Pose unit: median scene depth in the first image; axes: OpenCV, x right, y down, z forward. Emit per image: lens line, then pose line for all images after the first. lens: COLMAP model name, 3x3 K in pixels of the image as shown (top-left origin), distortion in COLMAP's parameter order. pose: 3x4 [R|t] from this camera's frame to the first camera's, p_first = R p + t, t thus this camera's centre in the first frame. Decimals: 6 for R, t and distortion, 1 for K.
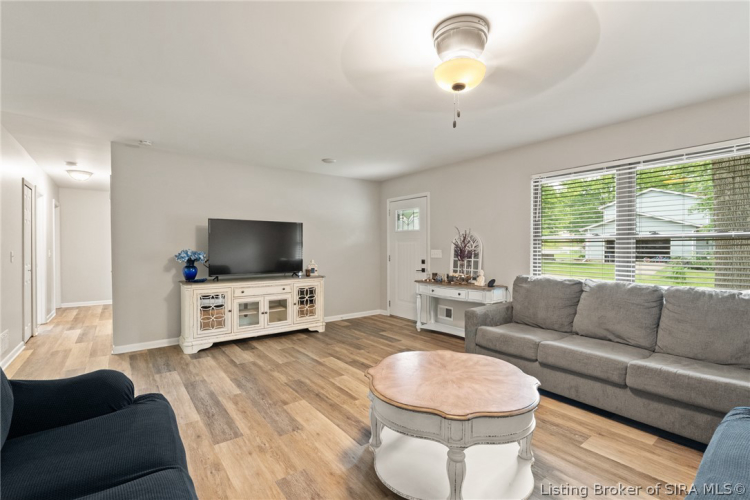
lens RADIAL K [[335.8, 0, 376.3], [0, 335.8, 249.6], [0, 0, 1]] dist [-0.011669, 0.000113]
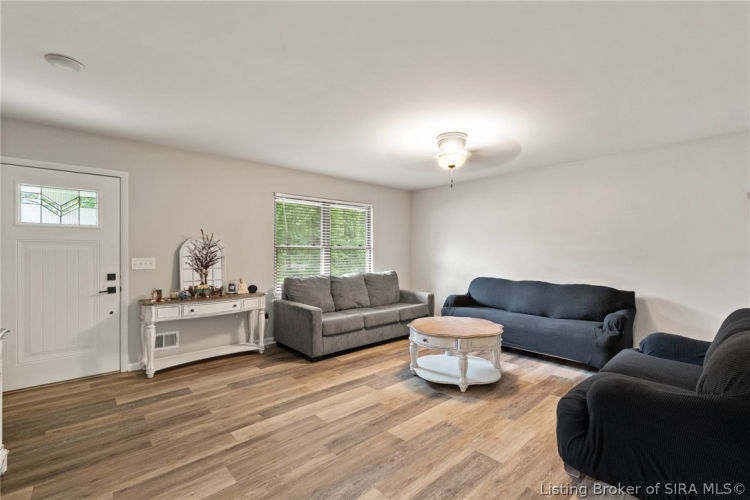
lens RADIAL K [[335.8, 0, 376.3], [0, 335.8, 249.6], [0, 0, 1]] dist [-0.011669, 0.000113]
pose [[-0.079257, 0.007274, 0.996828, -0.755598], [0.011423, 0.999914, -0.006388, -0.008902], [-0.996789, 0.010880, -0.079333, 0.766313]]
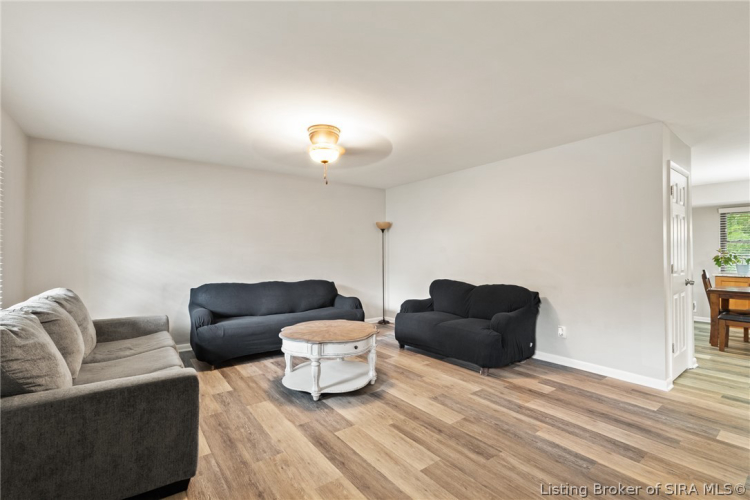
lens RADIAL K [[335.8, 0, 376.3], [0, 335.8, 249.6], [0, 0, 1]] dist [-0.011669, 0.000113]
pose [[-0.999950, 0.000454, 0.010021, -0.018449], [0.000411, 0.999990, -0.004353, -0.011637], [-0.010022, -0.004349, -0.999940, 1.336710]]
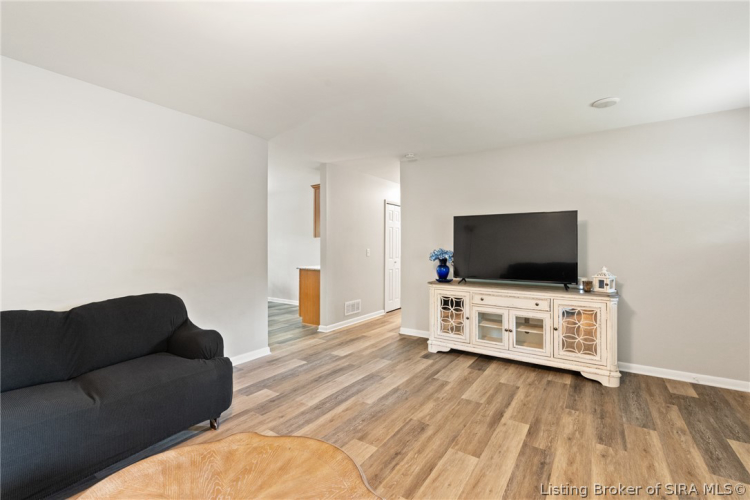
lens RADIAL K [[331.3, 0, 374.8], [0, 331.3, 248.1], [0, 0, 1]] dist [-0.008229, 0.000522]
pose [[0.318865, 0.005948, -0.947781, 0.343275], [-0.006633, 0.999970, 0.004043, -0.005233], [0.947777, 0.004998, 0.318895, 0.528556]]
